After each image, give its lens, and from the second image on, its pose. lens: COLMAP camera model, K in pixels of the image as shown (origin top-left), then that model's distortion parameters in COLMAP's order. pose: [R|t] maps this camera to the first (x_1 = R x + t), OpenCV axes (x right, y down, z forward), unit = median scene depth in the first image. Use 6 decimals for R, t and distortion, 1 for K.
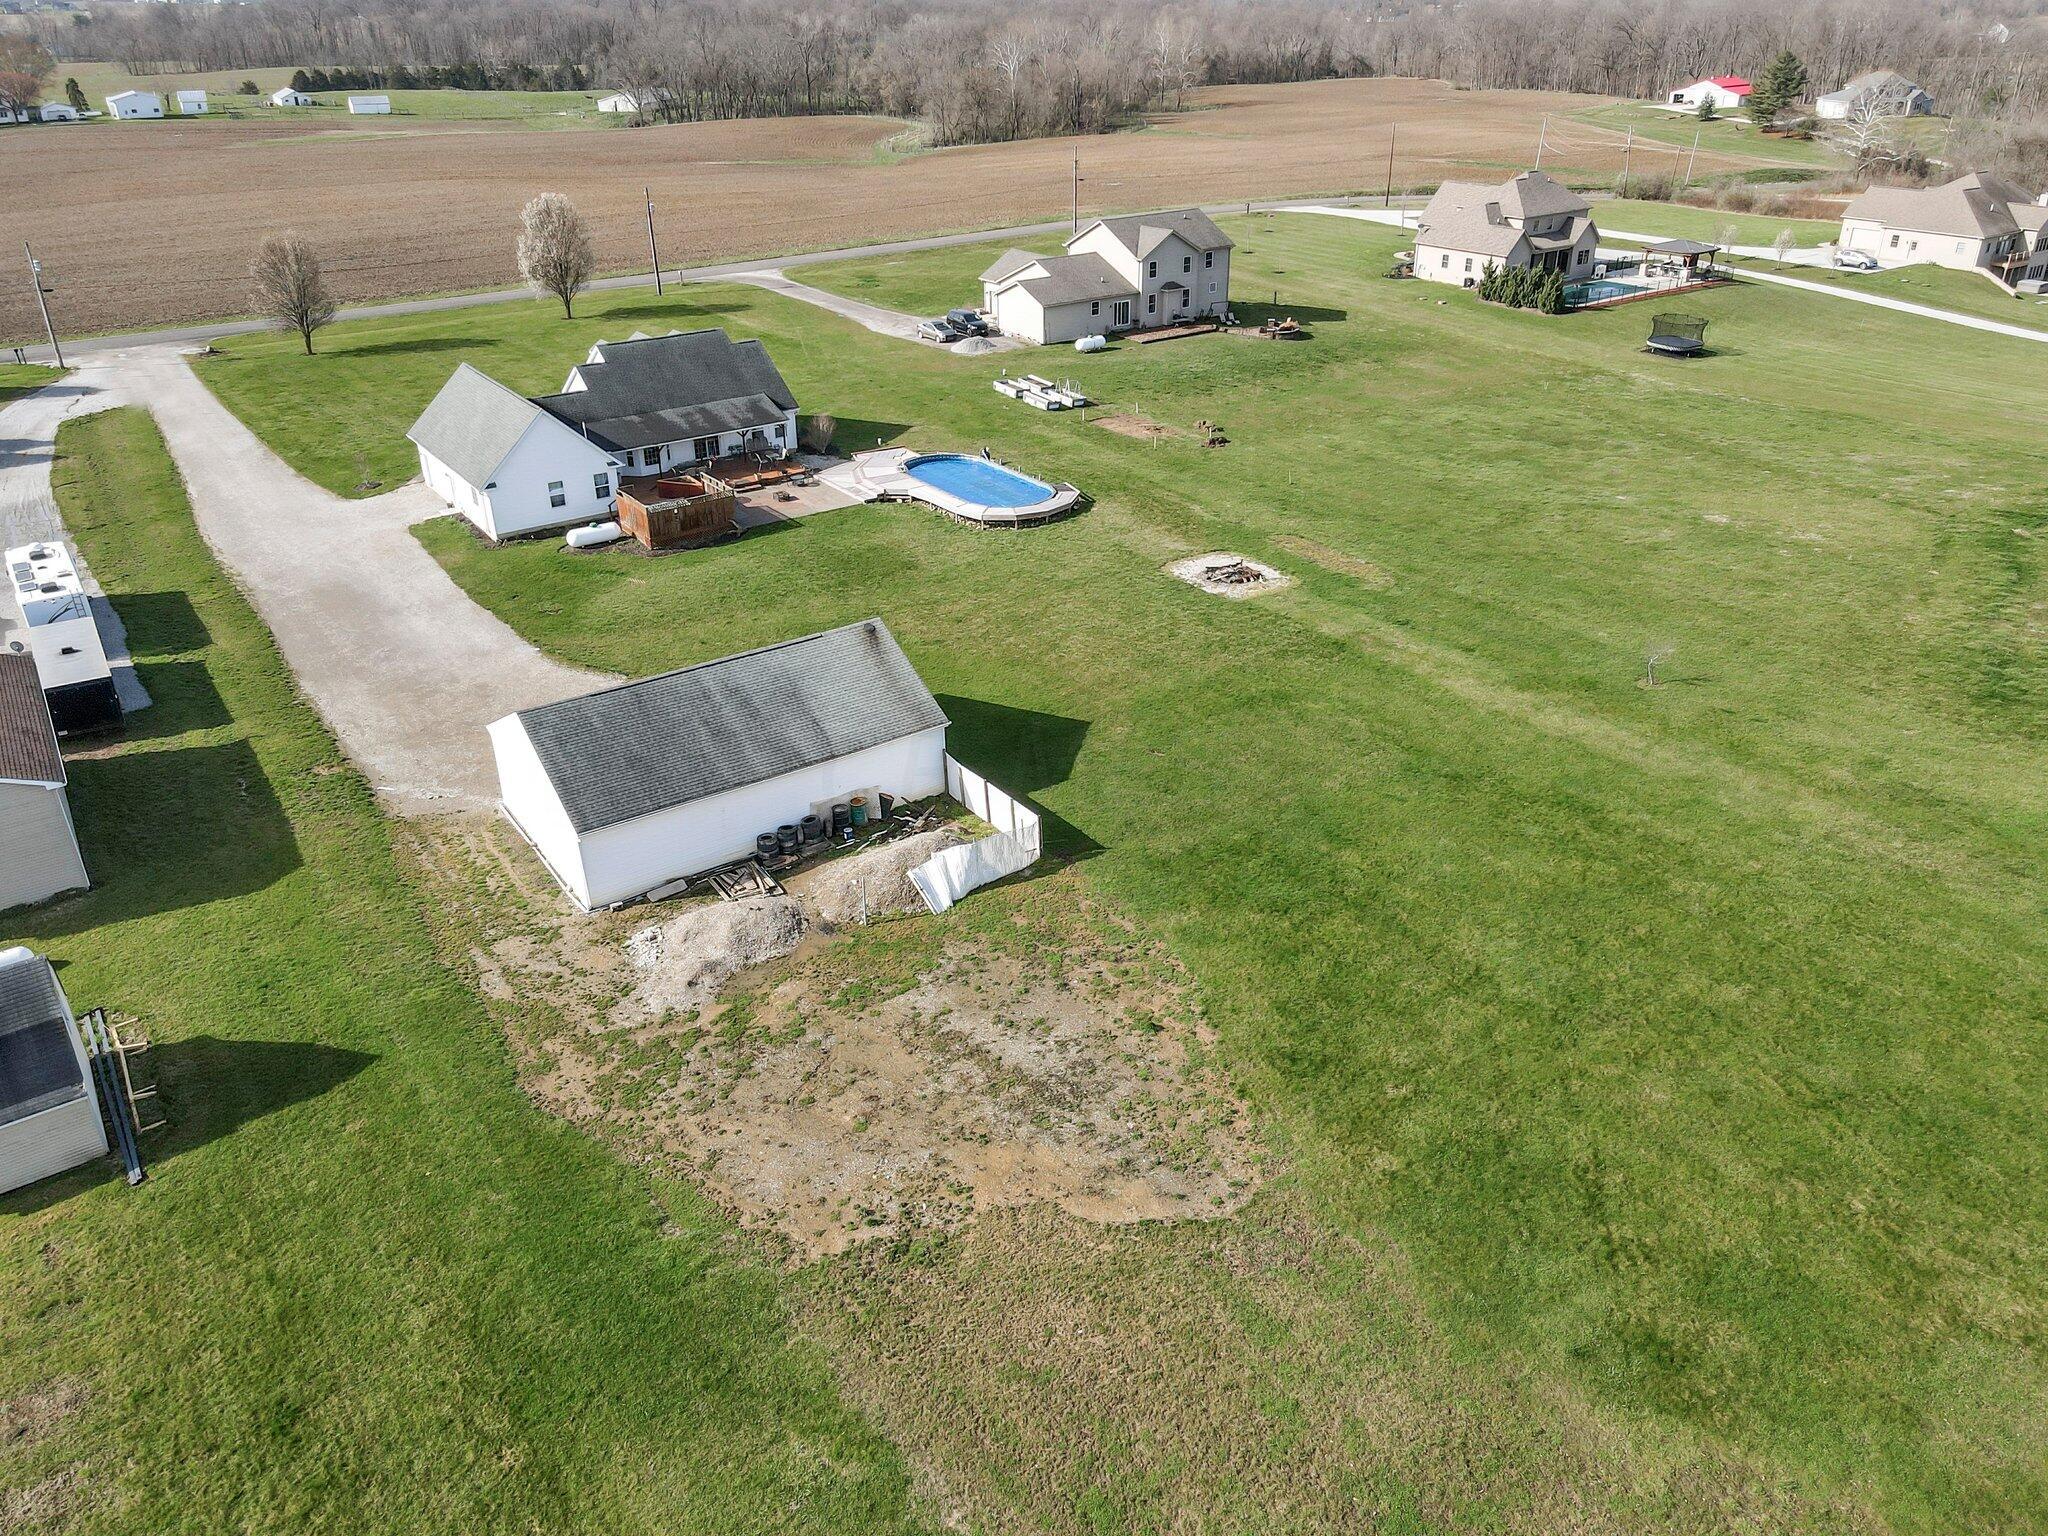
lens RADIAL K [[1490.0, 0, 1017.7], [0, 1490.0, 759.8], [0, 0, 1]] dist [-0.005606, 0.055154]
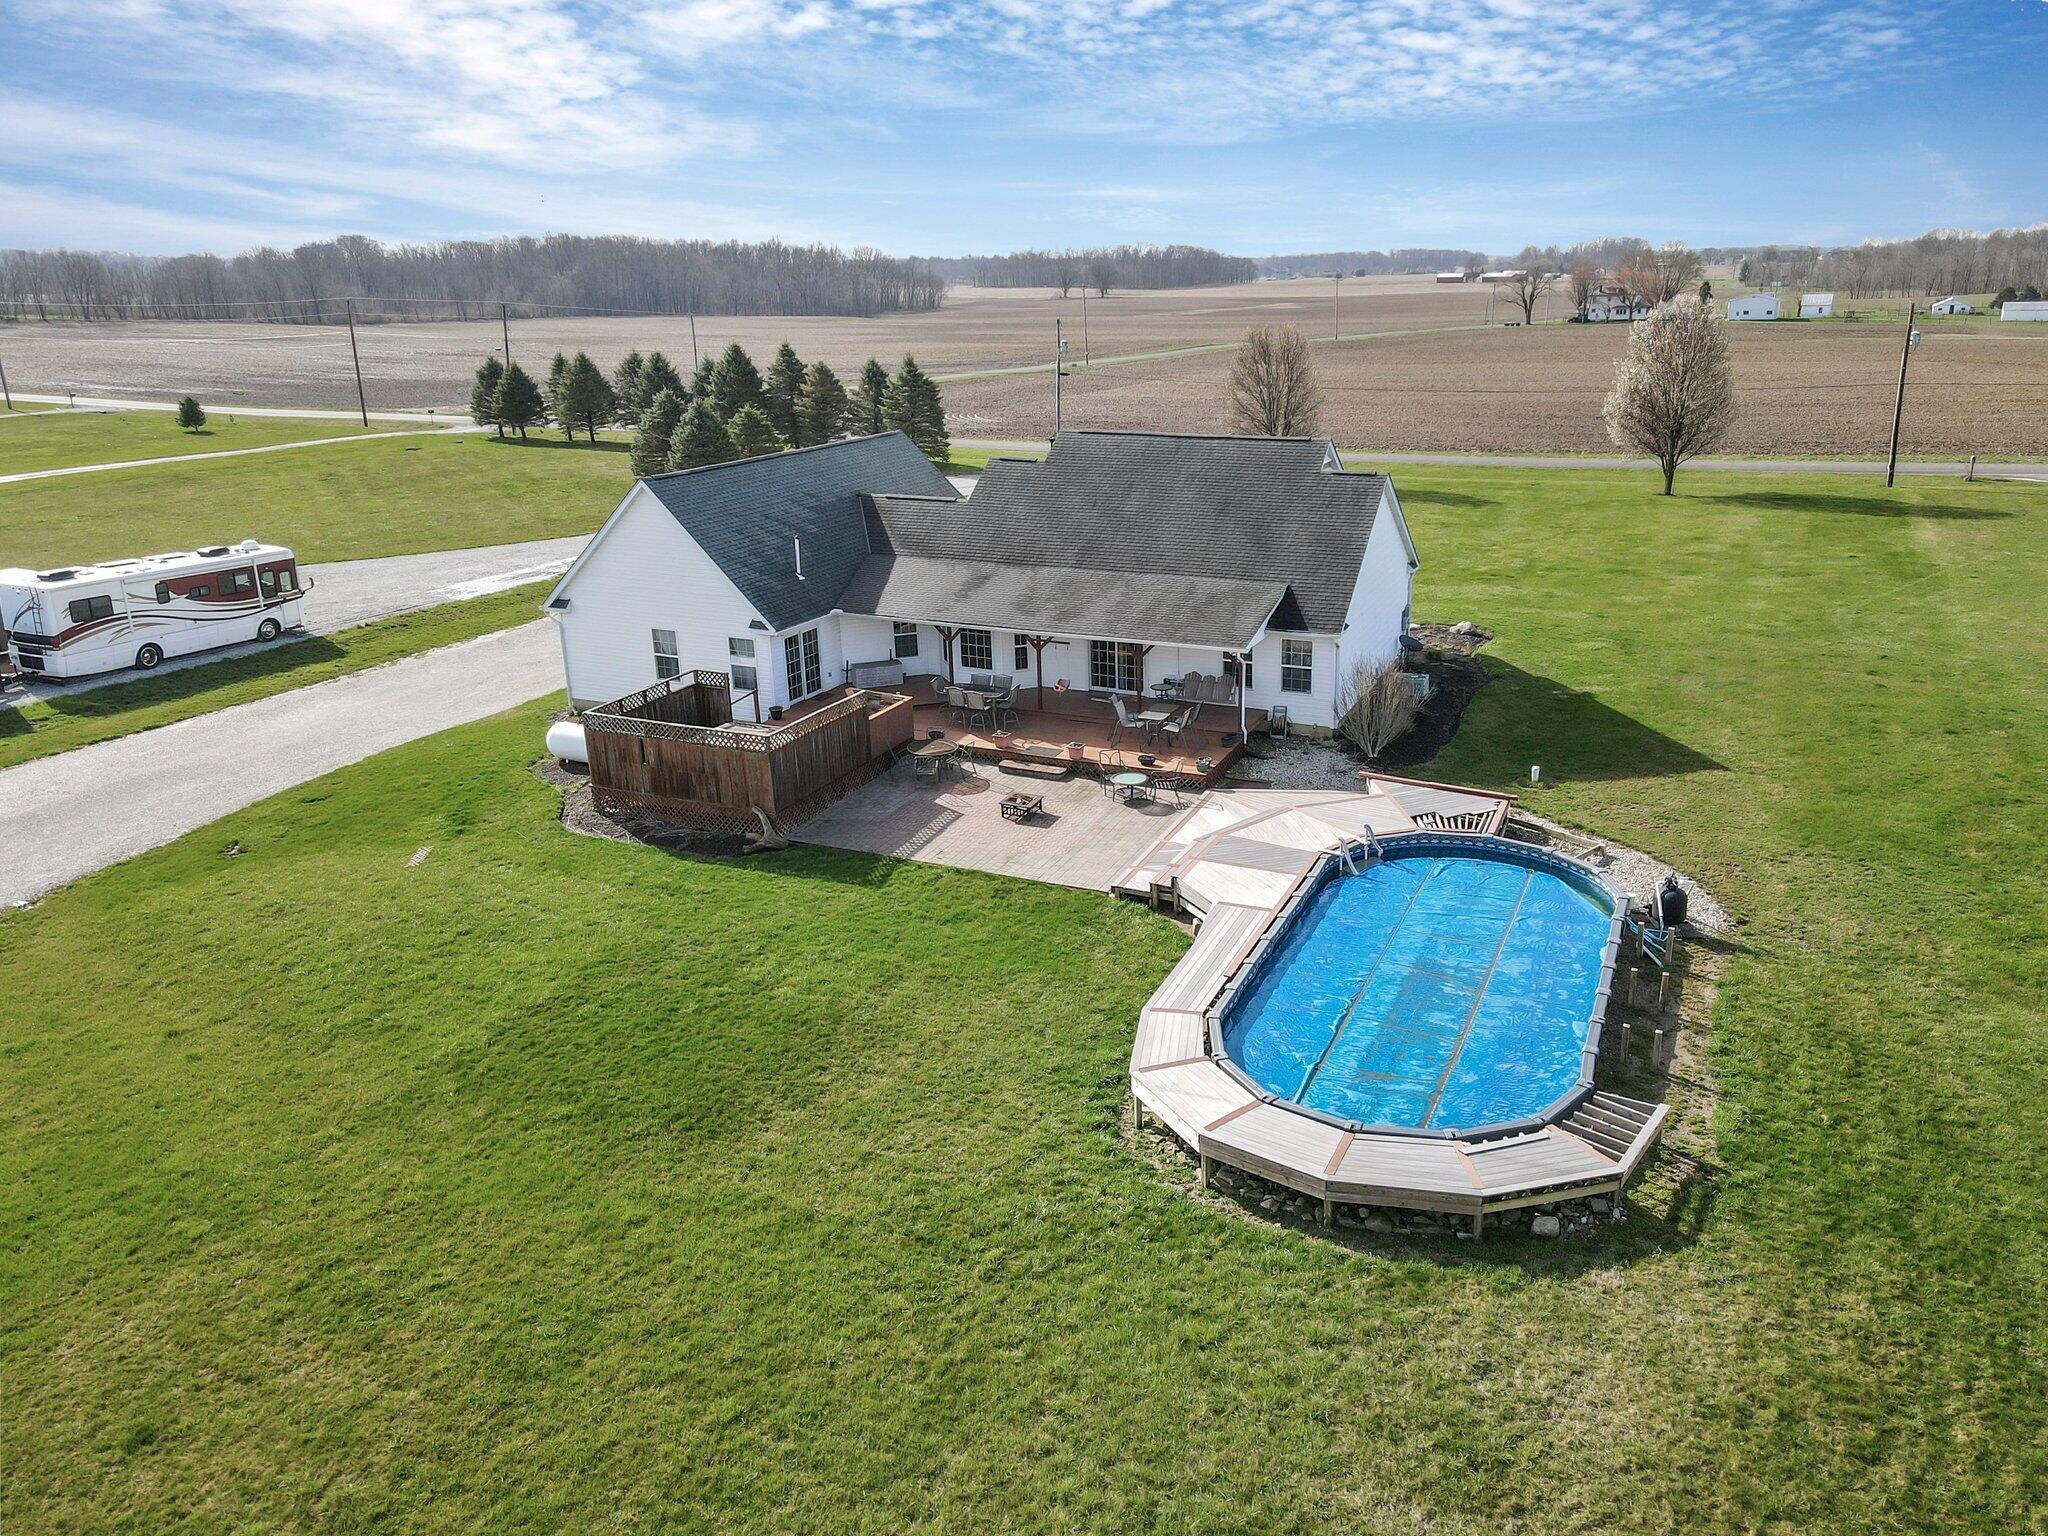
lens RADIAL K [[1490.0, 0, 1017.7], [0, 1490.0, 759.8], [0, 0, 1]] dist [-0.005606, 0.055154]
pose [[0.500122, 0.268894, -0.823149, 0.162652], [-0.388767, 0.919108, 0.064037, -0.213896], [0.773782, 0.287987, 0.564203, 0.776739]]
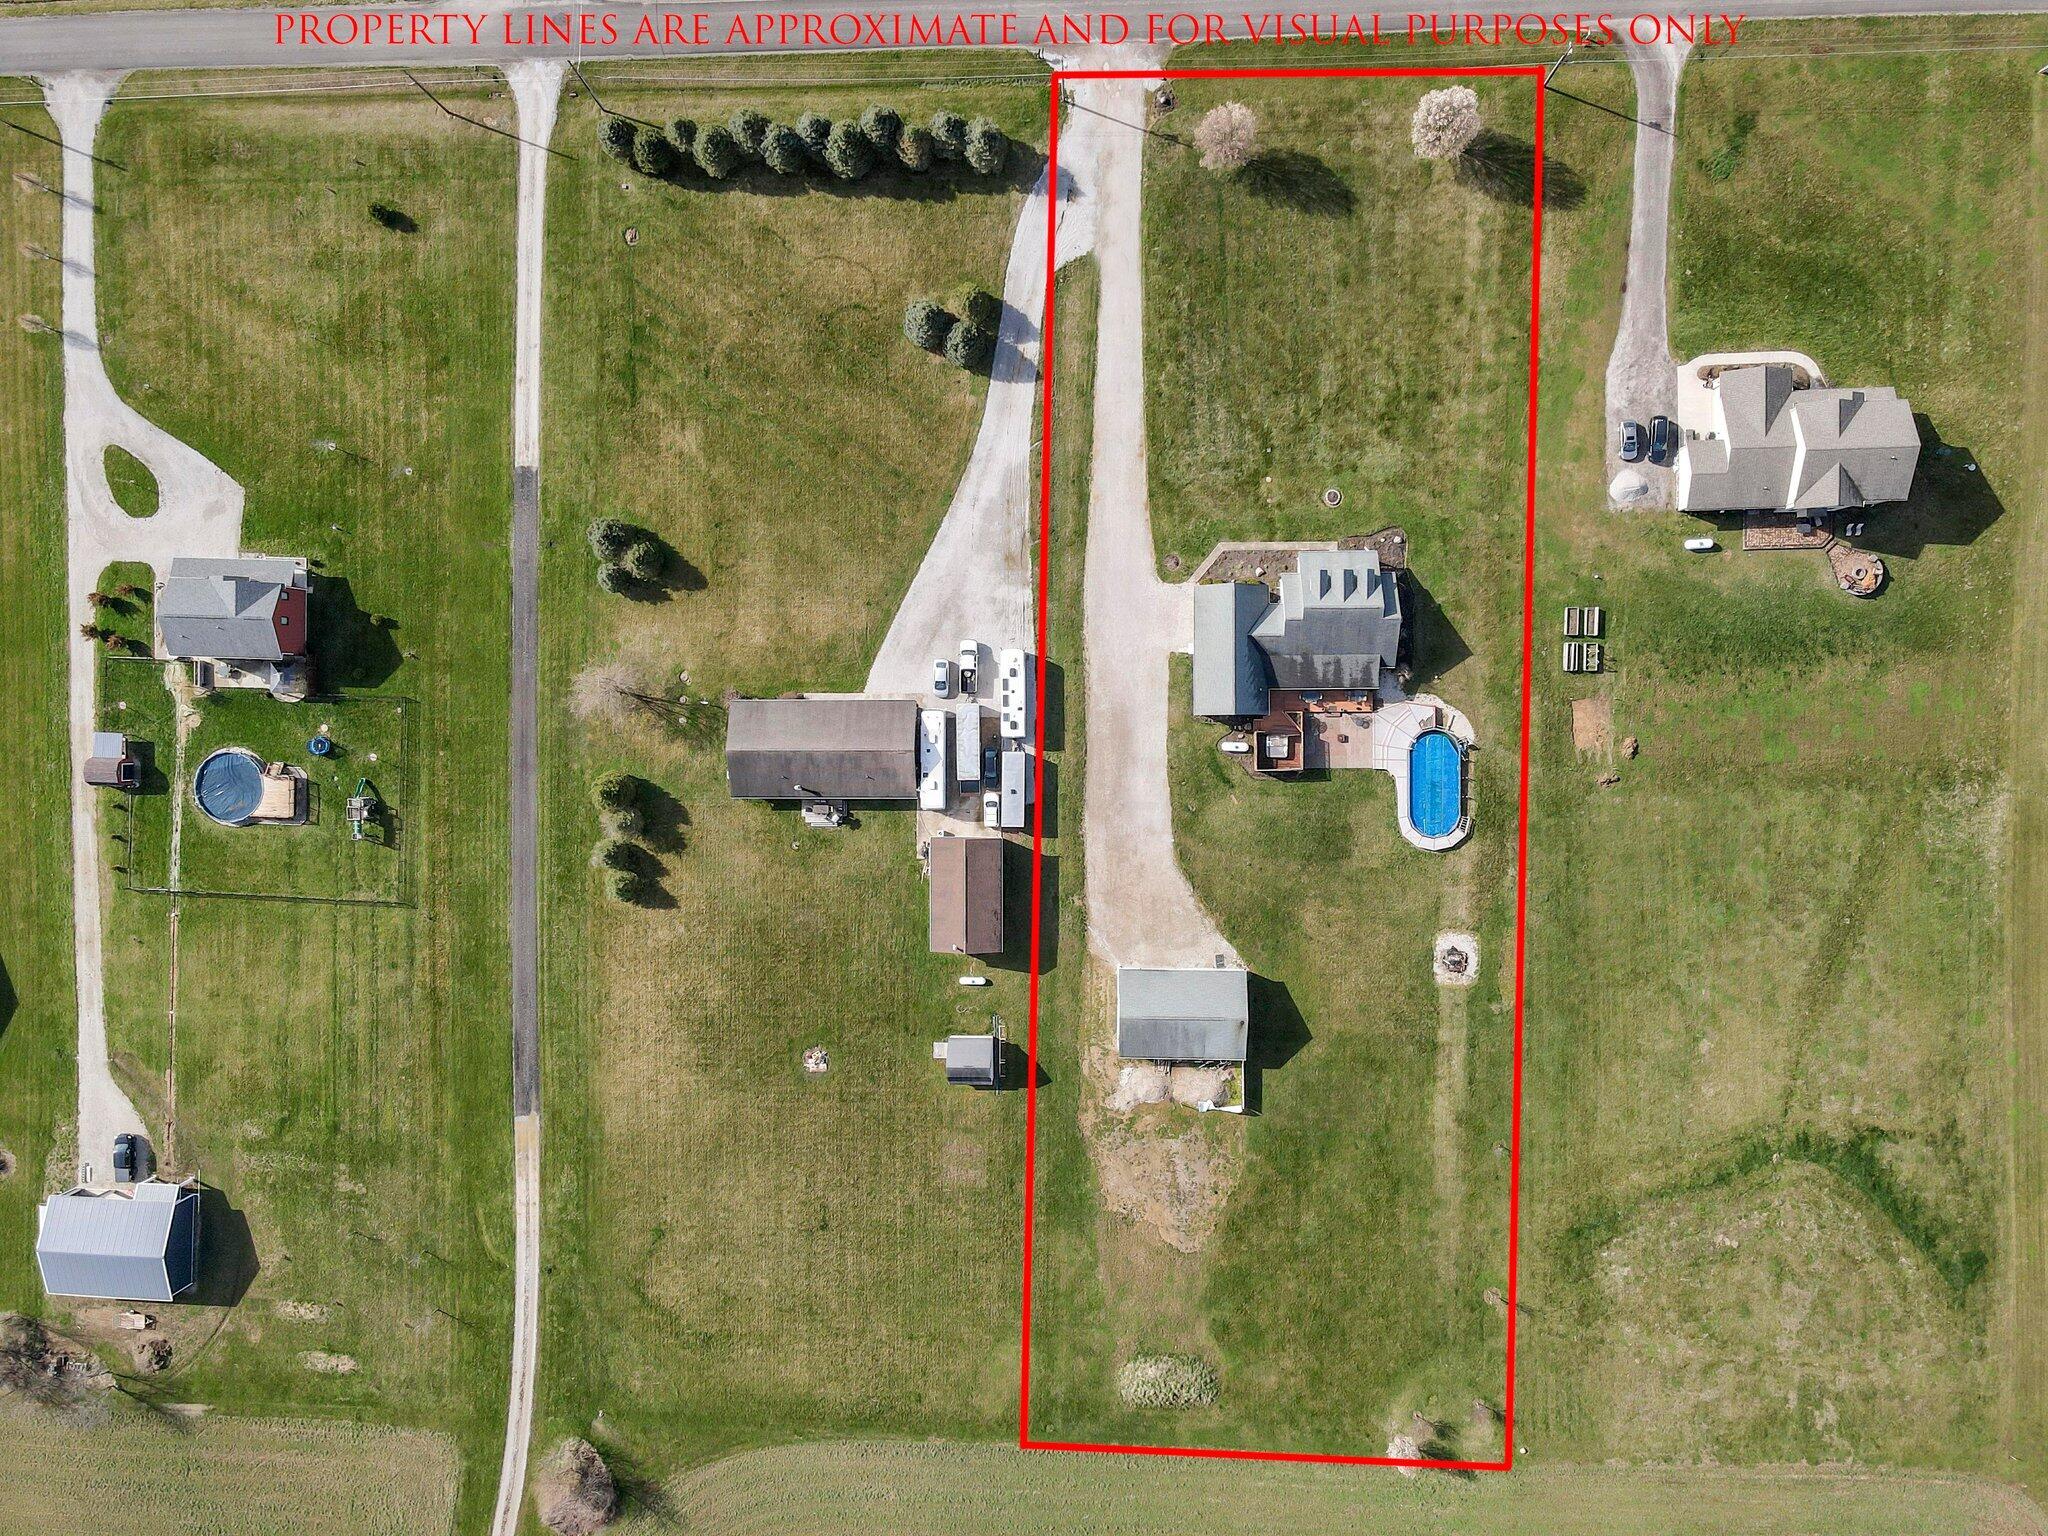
lens RADIAL K [[1490.0, 0, 1017.7], [0, 1490.0, 759.8], [0, 0, 1]] dist [-0.005606, 0.055154]
pose [[0.825008, 0.564781, -0.019590, -0.449048], [-0.215639, 0.346660, 0.912867, -1.829168], [0.522361, -0.748898, 0.407786, -0.015256]]
